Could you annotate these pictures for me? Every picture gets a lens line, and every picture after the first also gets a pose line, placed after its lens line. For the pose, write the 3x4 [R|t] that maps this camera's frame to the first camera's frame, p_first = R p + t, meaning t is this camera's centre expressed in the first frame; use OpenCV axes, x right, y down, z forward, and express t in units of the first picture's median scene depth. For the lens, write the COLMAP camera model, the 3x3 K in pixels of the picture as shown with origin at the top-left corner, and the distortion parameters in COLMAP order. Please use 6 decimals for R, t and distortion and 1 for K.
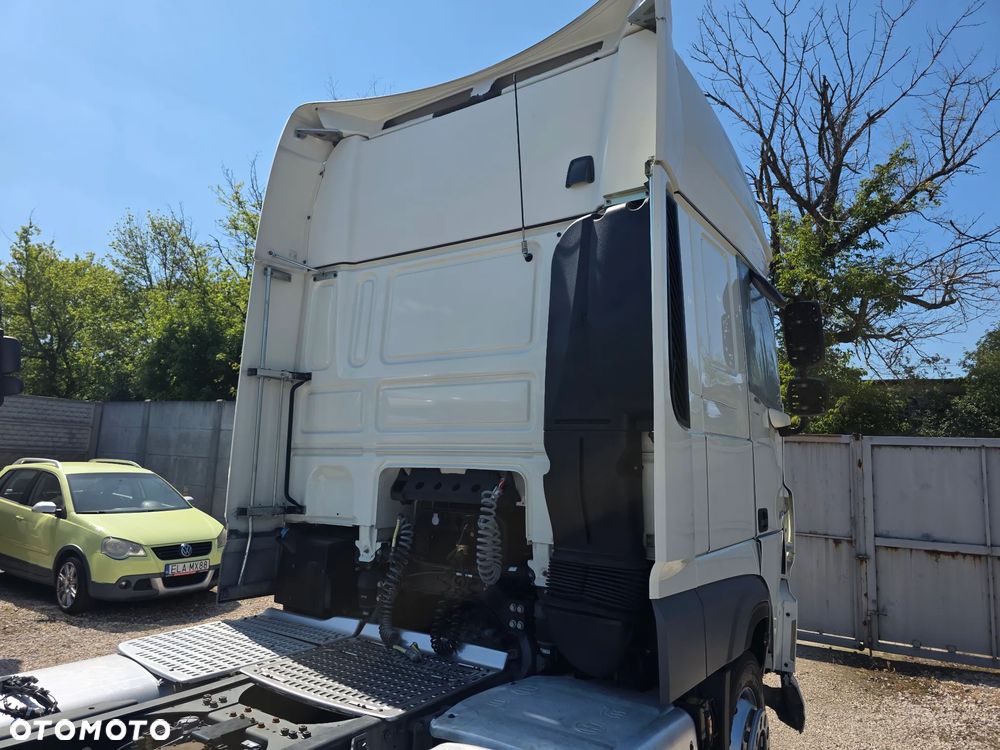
lens RADIAL K [[670.8, 0, 493.6], [0, 670.8, 361.6], [0, 0, 1]] dist [0.059858, -0.051156]
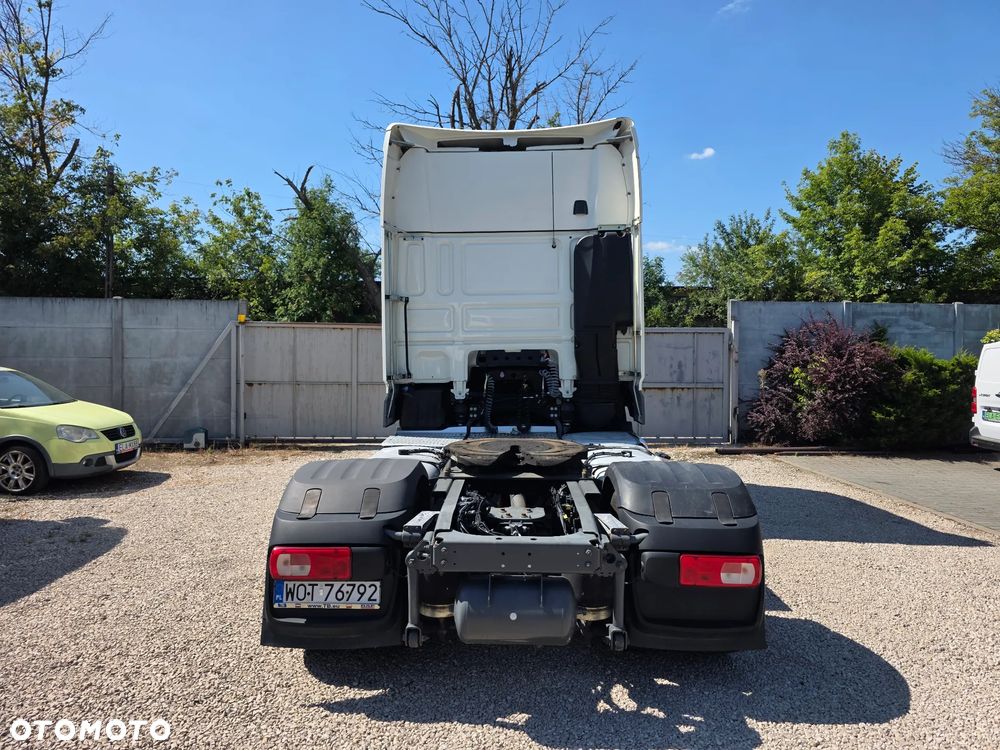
lens RADIAL K [[670.8, 0, 507.5], [0, 670.8, 365.3], [0, 0, 1]] dist [0.059858, -0.051156]
pose [[0.831816, -0.045167, 0.553211, -0.606030], [-0.049555, 0.986660, 0.155068, -0.053154], [-0.552835, -0.156402, 0.818481, -0.328988]]
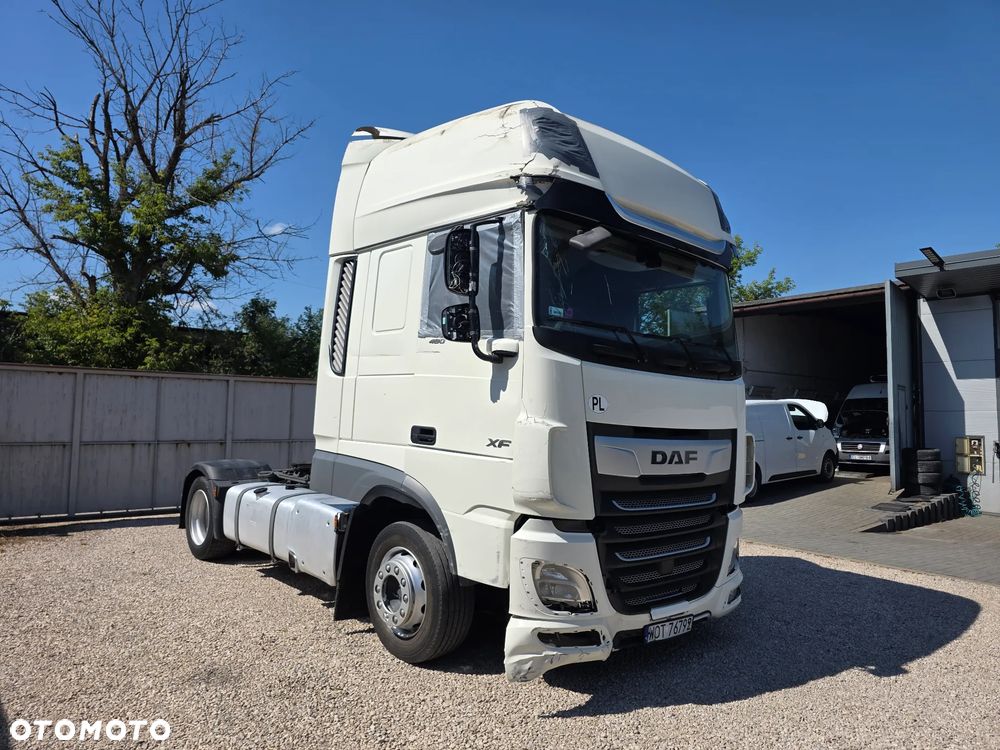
lens RADIAL K [[670.8, 0, 501.0], [0, 670.8, 366.9], [0, 0, 1]] dist [0.059858, -0.051156]
pose [[0.351722, 0.027564, 0.935698, -0.963871], [-0.134209, 0.990725, 0.021263, -0.015850], [-0.926434, -0.133058, 0.352159, 0.044514]]
